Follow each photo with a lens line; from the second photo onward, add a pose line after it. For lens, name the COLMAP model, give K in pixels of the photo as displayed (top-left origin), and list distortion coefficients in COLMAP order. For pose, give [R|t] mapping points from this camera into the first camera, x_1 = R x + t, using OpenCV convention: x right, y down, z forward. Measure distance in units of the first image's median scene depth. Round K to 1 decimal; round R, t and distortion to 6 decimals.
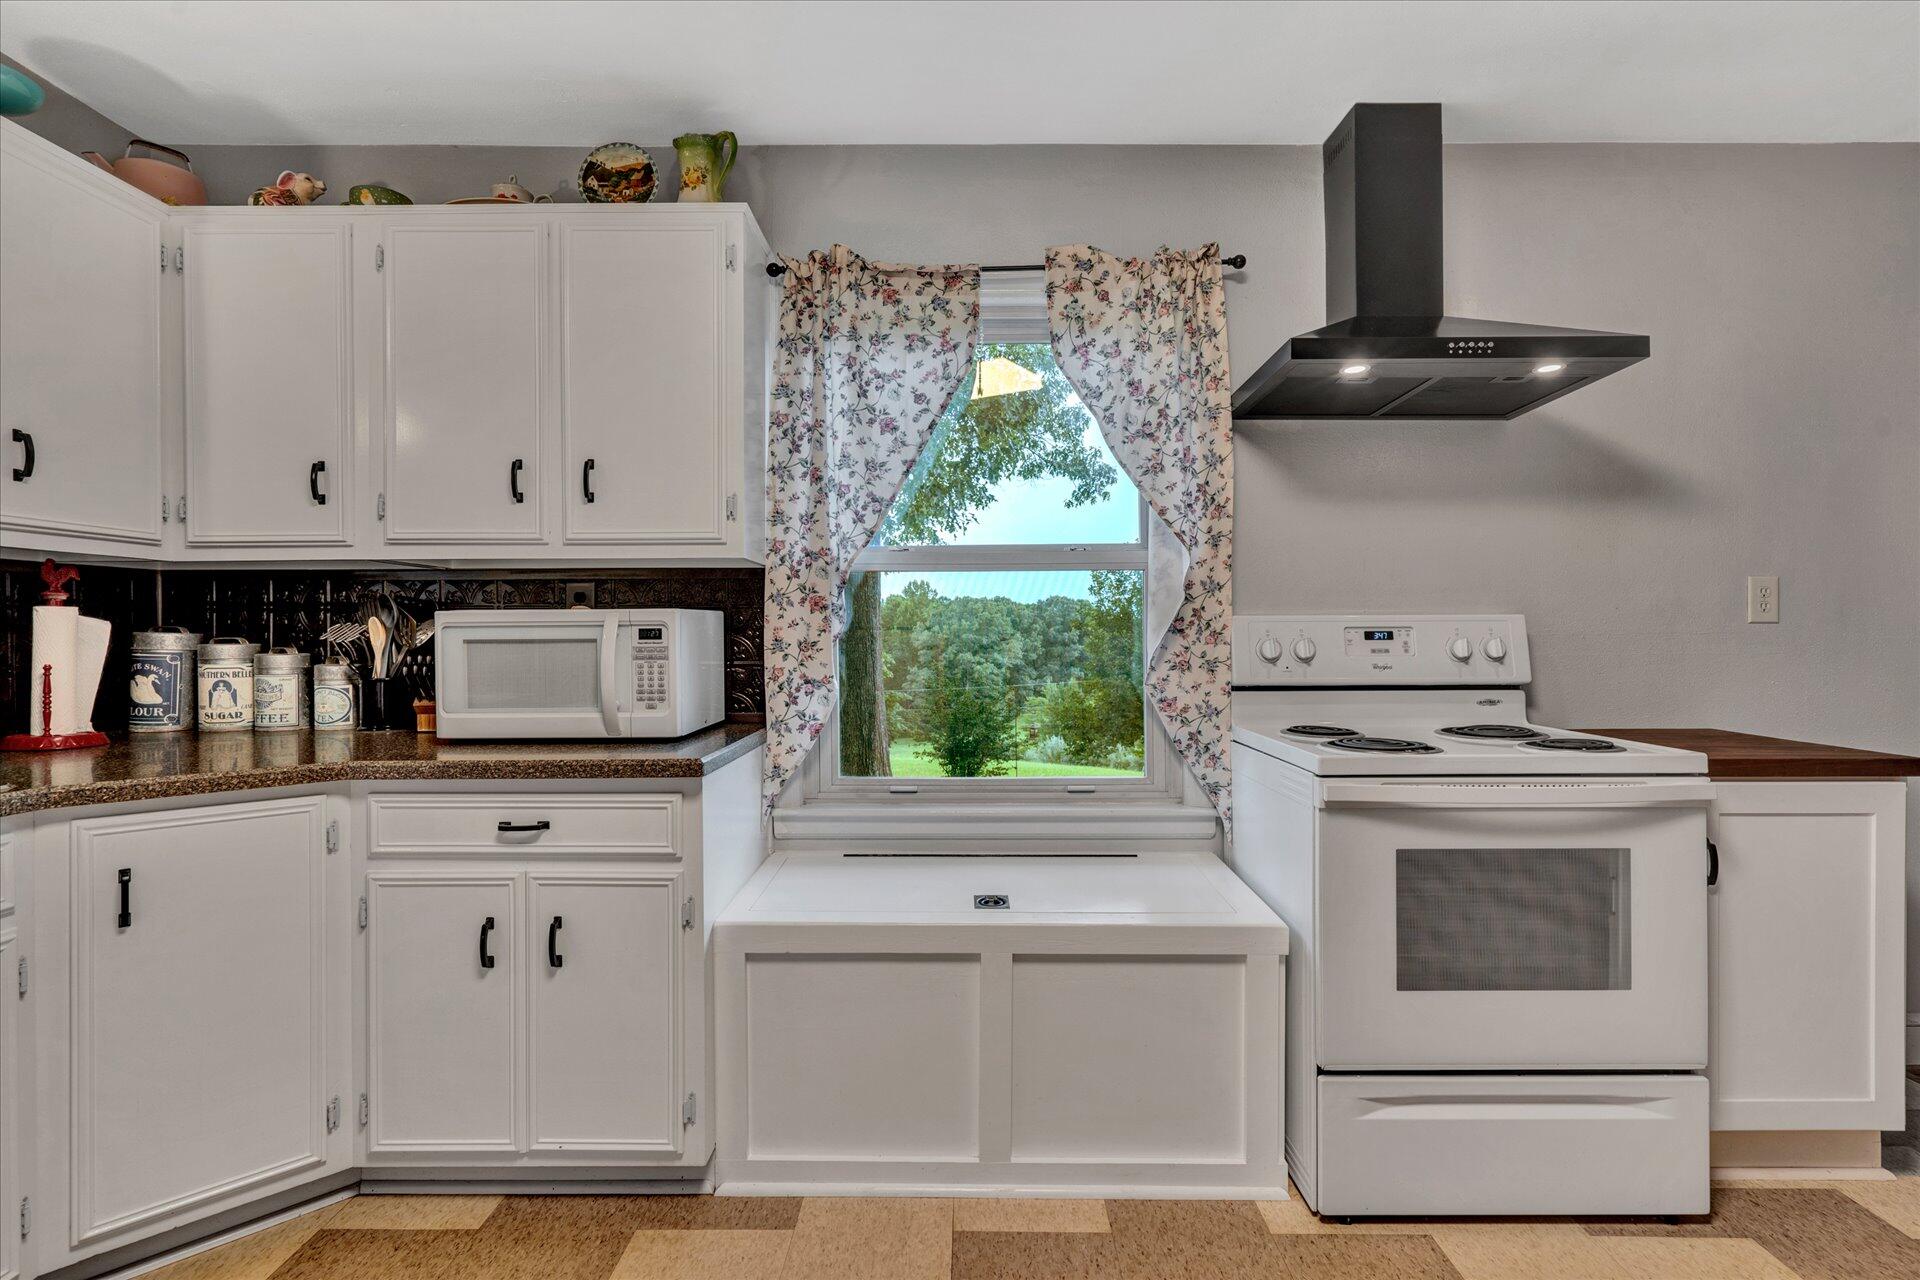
lens RADIAL K [[920.2, 0, 963.6], [0, 920.2, 635.4], [0, 0, 1]] dist [0.005826, 0.001257]
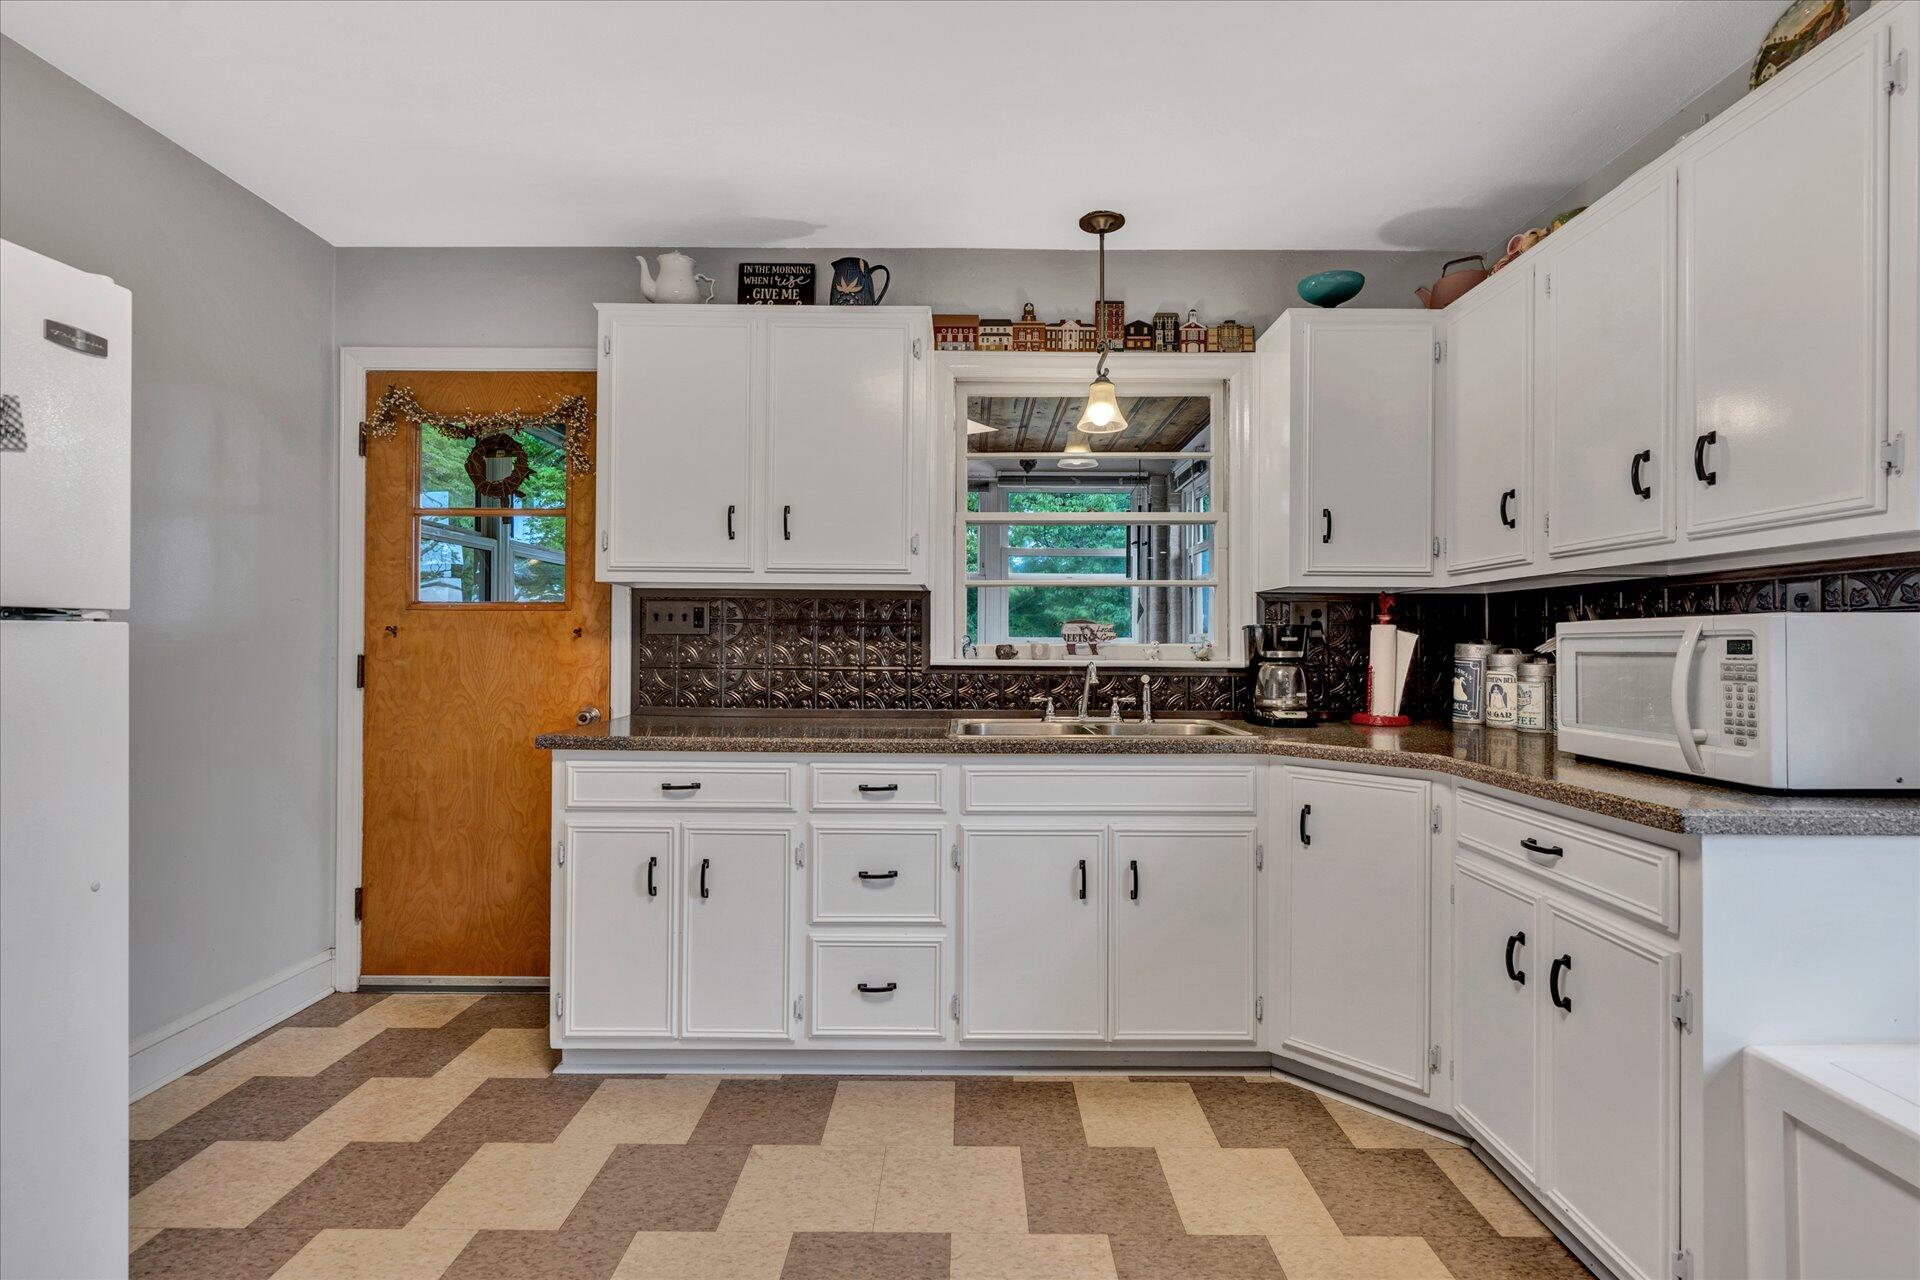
lens RADIAL K [[920.2, 0, 963.6], [0, 920.2, 635.4], [0, 0, 1]] dist [0.005826, 0.001257]
pose [[0.002976, -0.006085, -0.999977, 0.423042], [-0.010868, 0.999922, -0.006117, 0.000405], [0.999937, 0.010886, 0.002910, 0.353077]]
